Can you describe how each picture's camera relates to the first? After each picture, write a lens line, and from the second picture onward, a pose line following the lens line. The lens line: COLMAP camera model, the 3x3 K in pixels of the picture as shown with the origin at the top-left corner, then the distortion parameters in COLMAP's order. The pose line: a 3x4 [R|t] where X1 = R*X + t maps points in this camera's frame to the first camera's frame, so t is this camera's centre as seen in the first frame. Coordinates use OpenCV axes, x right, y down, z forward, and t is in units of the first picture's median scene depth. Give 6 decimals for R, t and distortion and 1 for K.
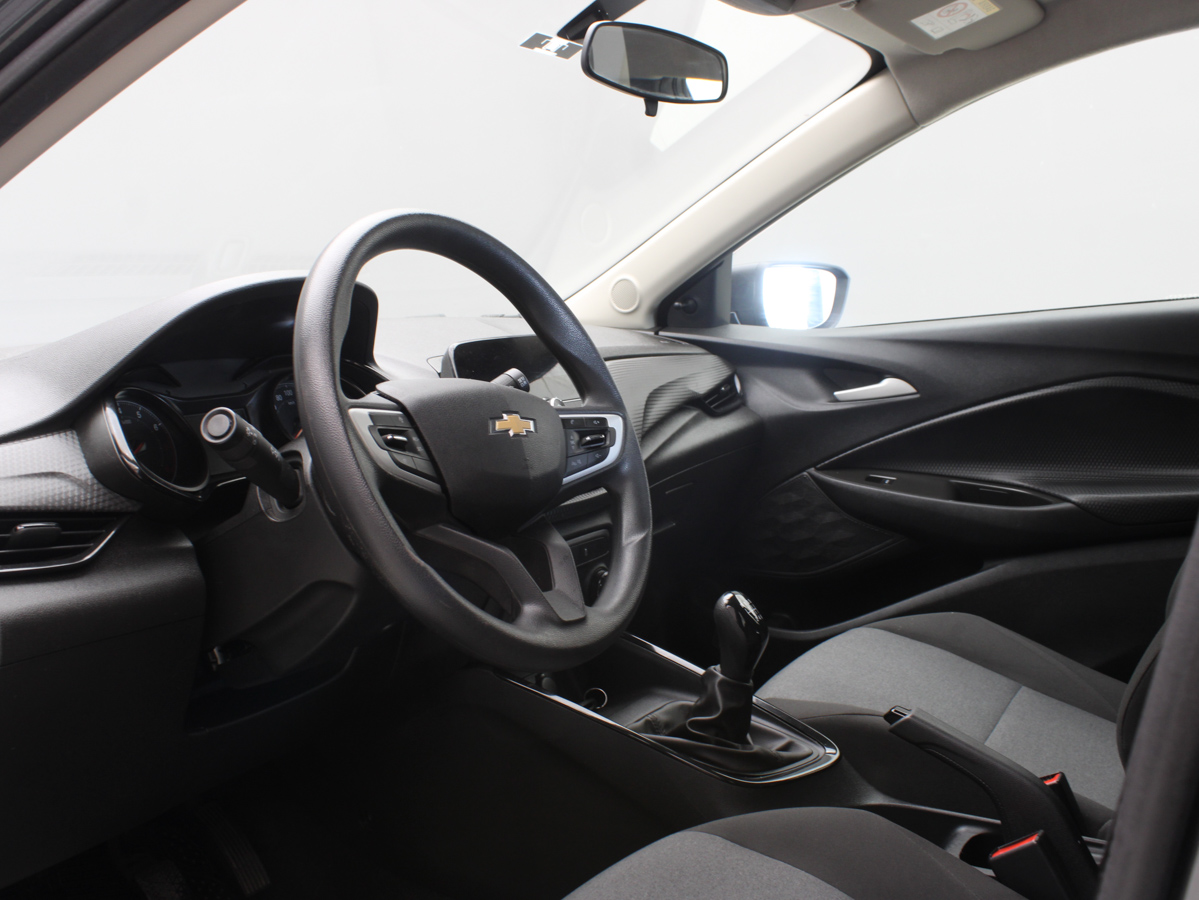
lens RADIAL K [[1241.2, 0, 599.5], [0, 1241.2, 450.0], [0, 0, 1]] dist [-0.143903, 0.160890]
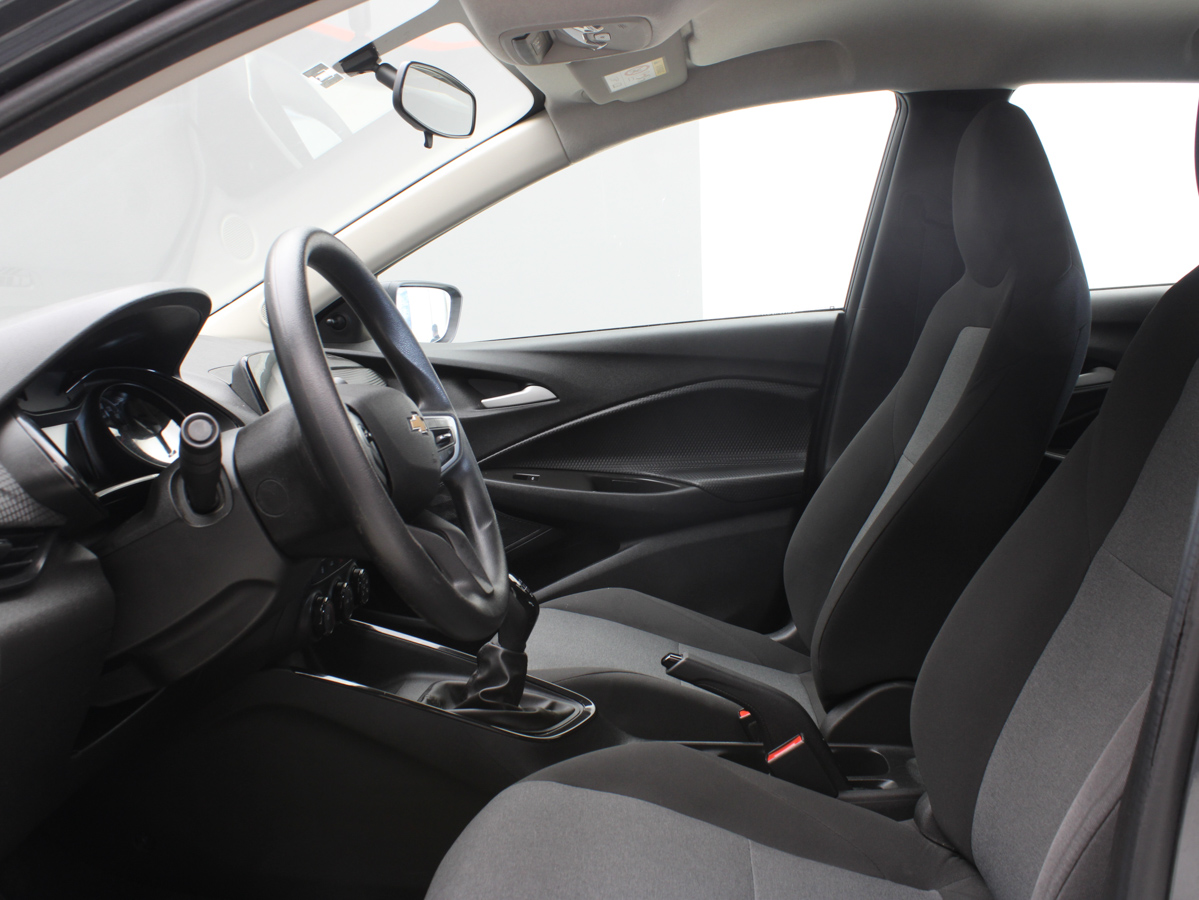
lens RADIAL K [[1241.2, 0, 599.5], [0, 1241.2, 450.0], [0, 0, 1]] dist [-0.143903, 0.160890]
pose [[0.892262, -0.042059, 0.449556, -0.235457], [0.049343, 0.998772, -0.004493, 0.008598], [-0.448814, 0.026191, 0.893241, -0.034680]]
